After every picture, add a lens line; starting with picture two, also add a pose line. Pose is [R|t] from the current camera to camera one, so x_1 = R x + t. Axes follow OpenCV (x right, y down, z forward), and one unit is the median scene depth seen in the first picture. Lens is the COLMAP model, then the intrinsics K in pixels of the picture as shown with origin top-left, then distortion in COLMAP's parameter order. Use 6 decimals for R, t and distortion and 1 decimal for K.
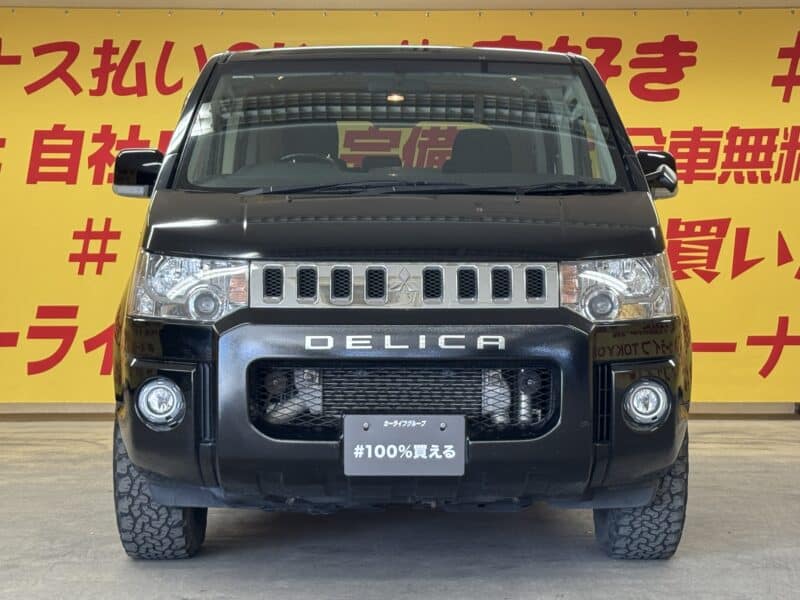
lens RADIAL K [[1695.6, 0, 420.0], [0, 1695.6, 291.7], [0, 0, 1]] dist [0.216984, 0.000000]
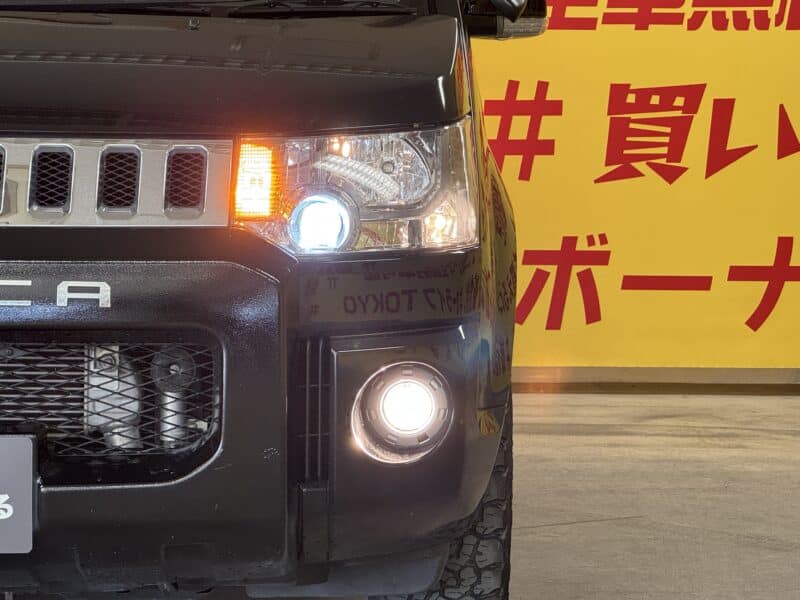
lens RADIAL K [[2153.2, 0, 399.4], [0, 2153.2, 300.8], [0, 0, 1]] dist [0.099401, 0.000000]
pose [[0.999961, 0.004869, -0.007390, 0.126566], [-0.004507, 0.998824, 0.048283, 0.000054], [0.007616, -0.048248, 0.998806, 0.314787]]
